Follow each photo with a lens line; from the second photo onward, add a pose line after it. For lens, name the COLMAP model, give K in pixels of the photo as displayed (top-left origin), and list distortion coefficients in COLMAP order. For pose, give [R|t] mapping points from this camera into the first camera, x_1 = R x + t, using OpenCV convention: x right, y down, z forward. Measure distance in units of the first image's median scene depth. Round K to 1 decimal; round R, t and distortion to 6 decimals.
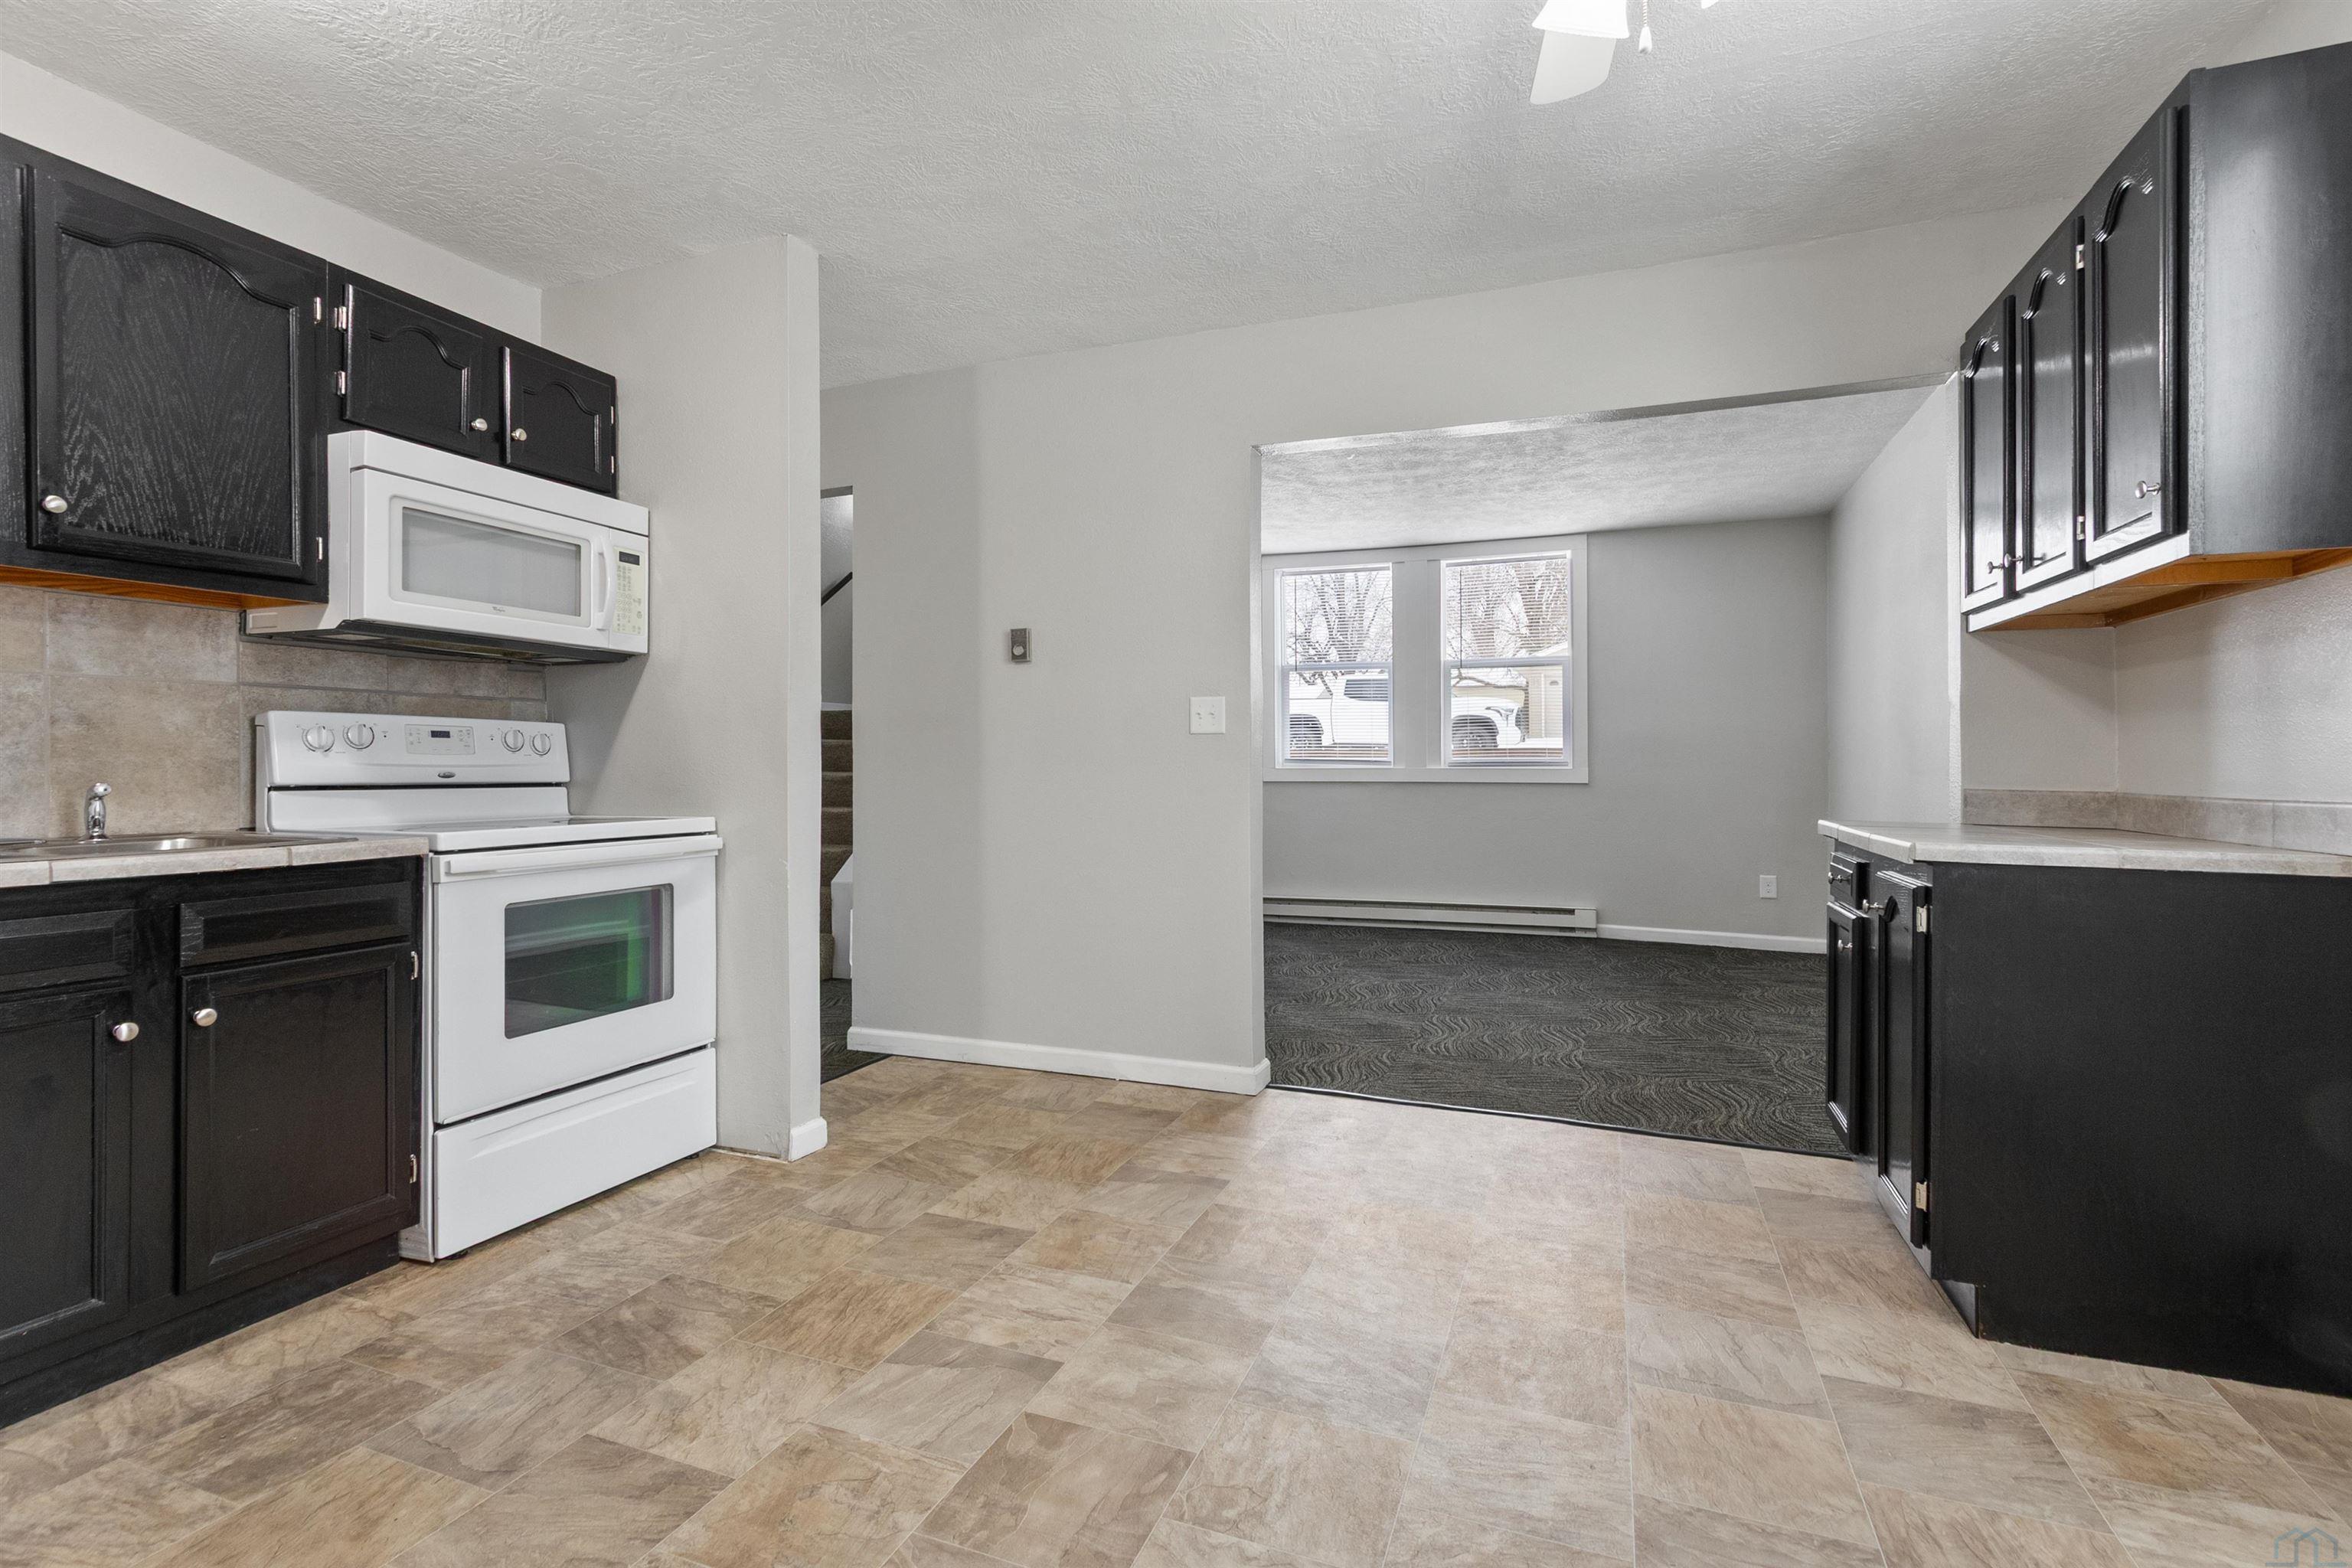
lens RADIAL K [[1081.6, 0, 1175.8], [0, 1081.6, 771.4], [0, 0, 1]] dist [-0.000483, -0.000346]
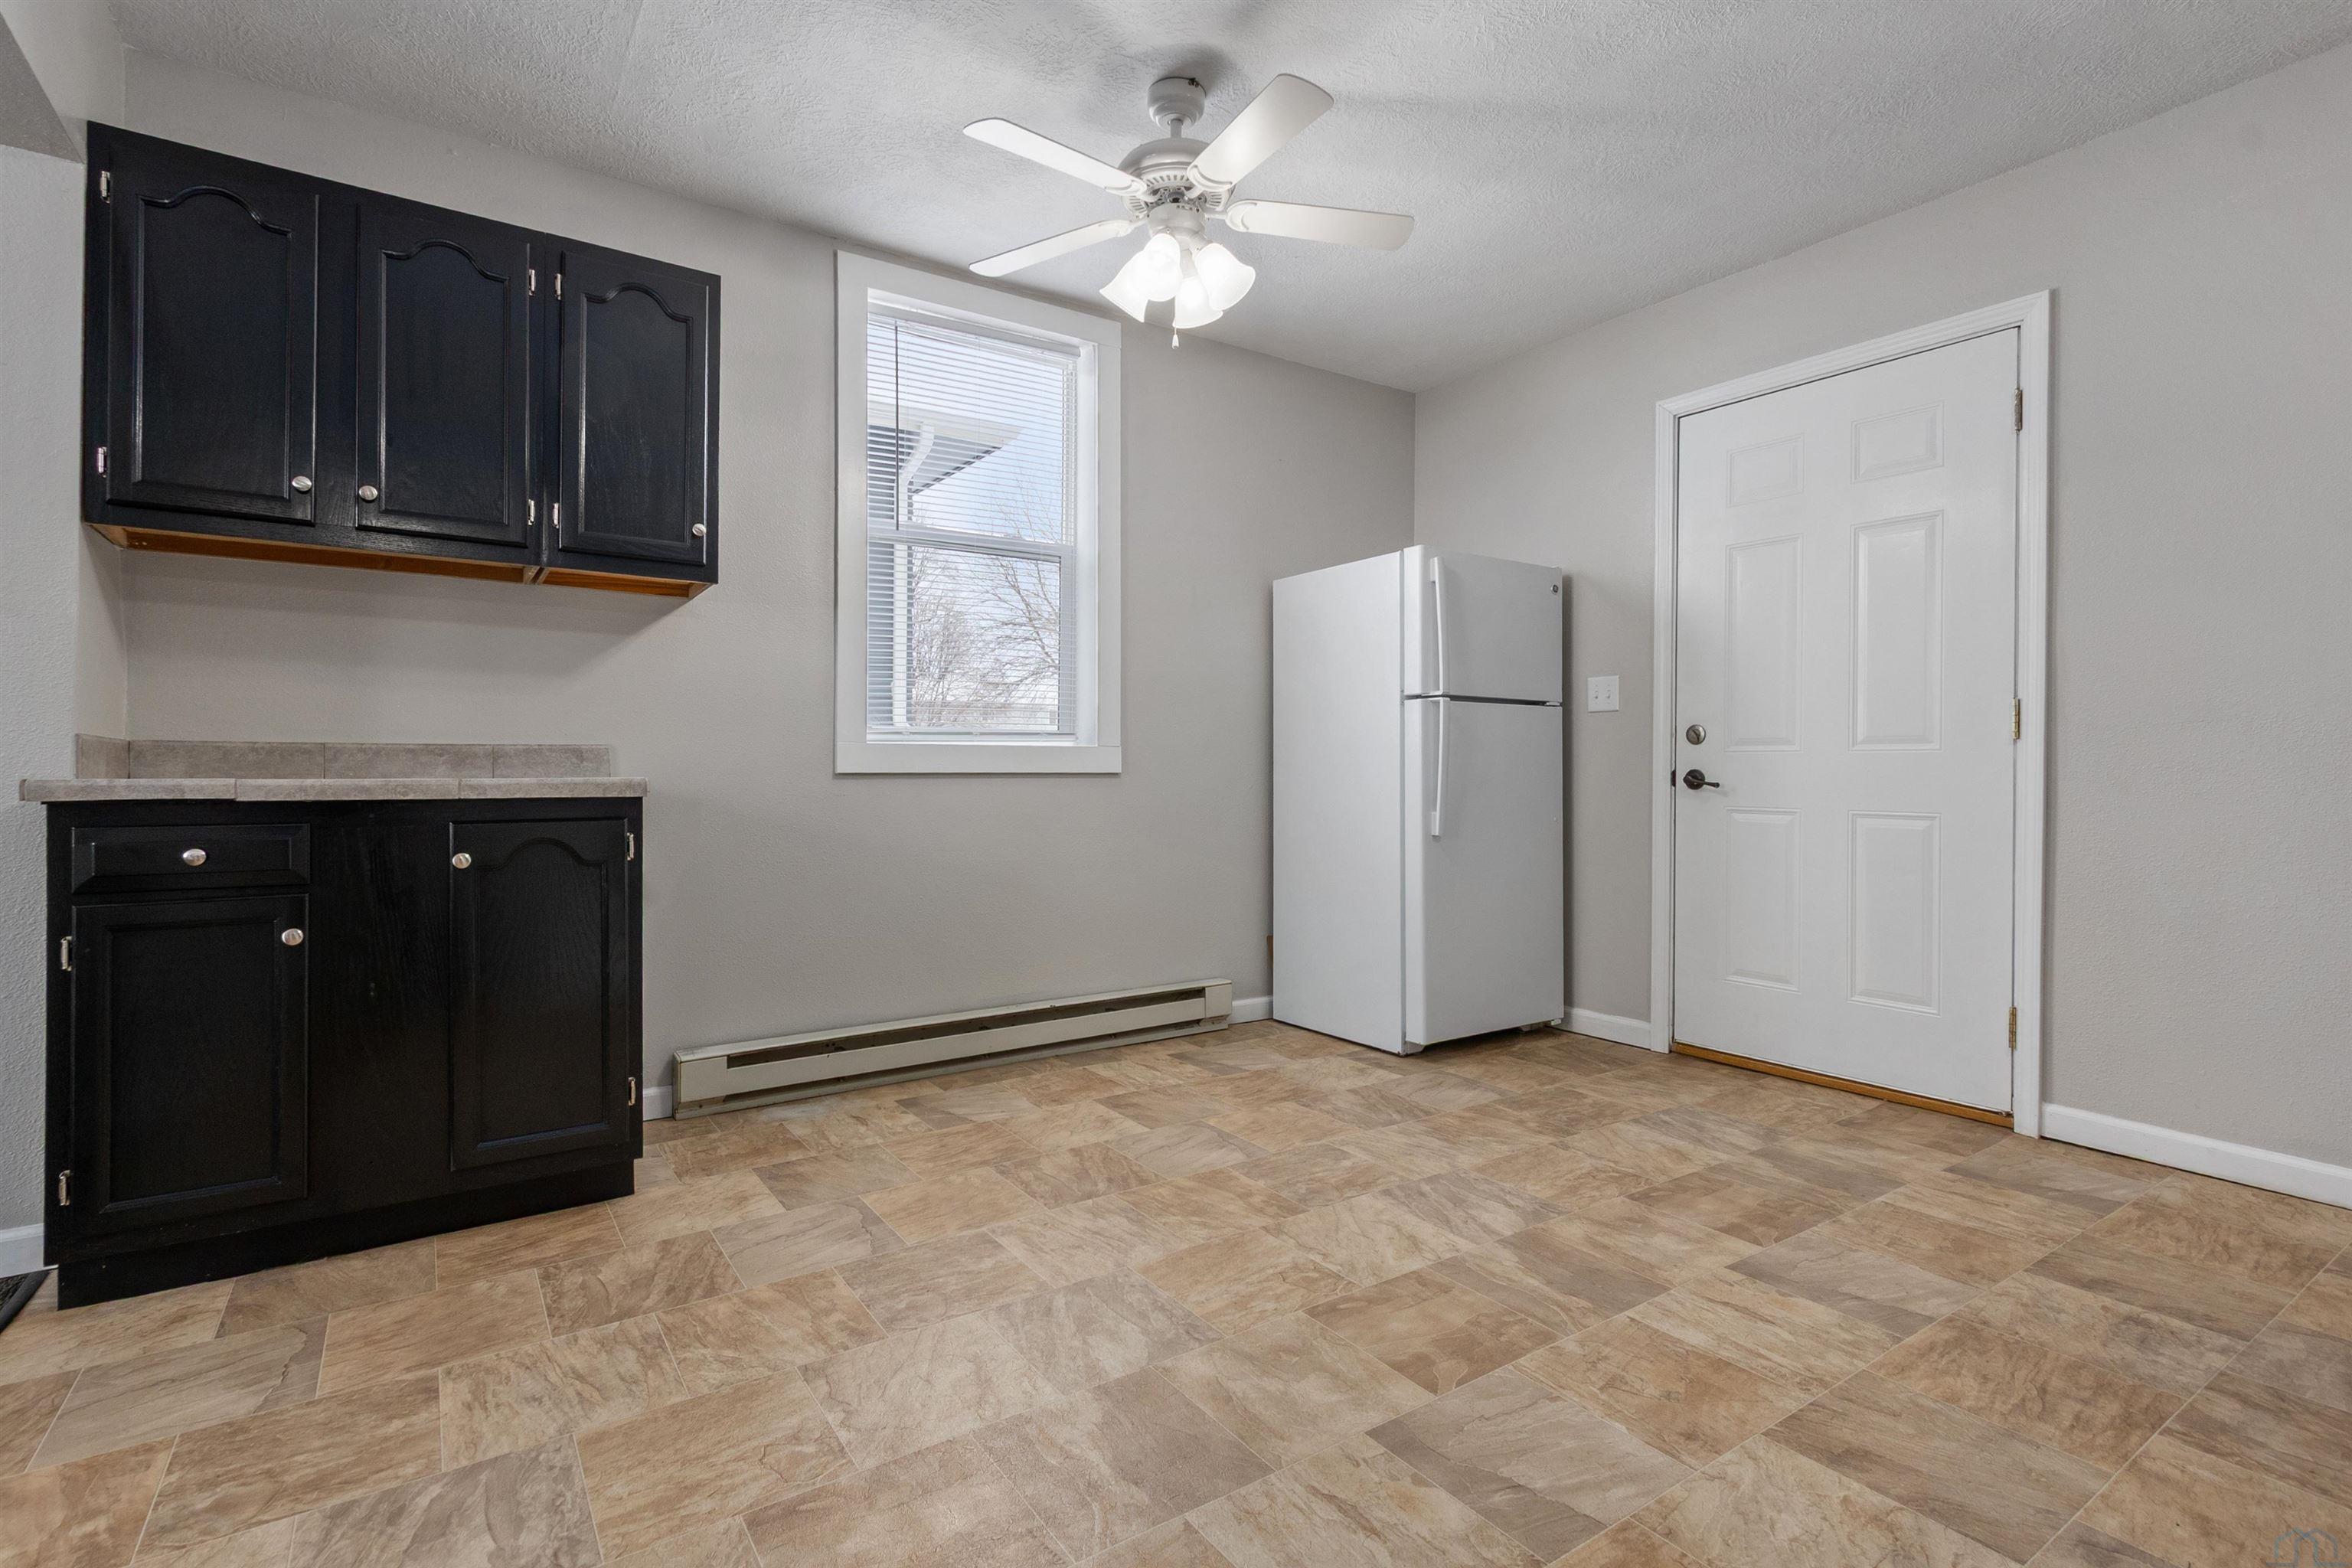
lens RADIAL K [[1081.6, 0, 1171.4], [0, 1081.6, 772.2], [0, 0, 1]] dist [-0.000483, -0.000346]
pose [[-0.827118, -0.001044, 0.562028, -0.462335], [0.002960, 0.999976, 0.006215, 0.066015], [-0.562021, 0.006804, -0.827095, 1.863557]]
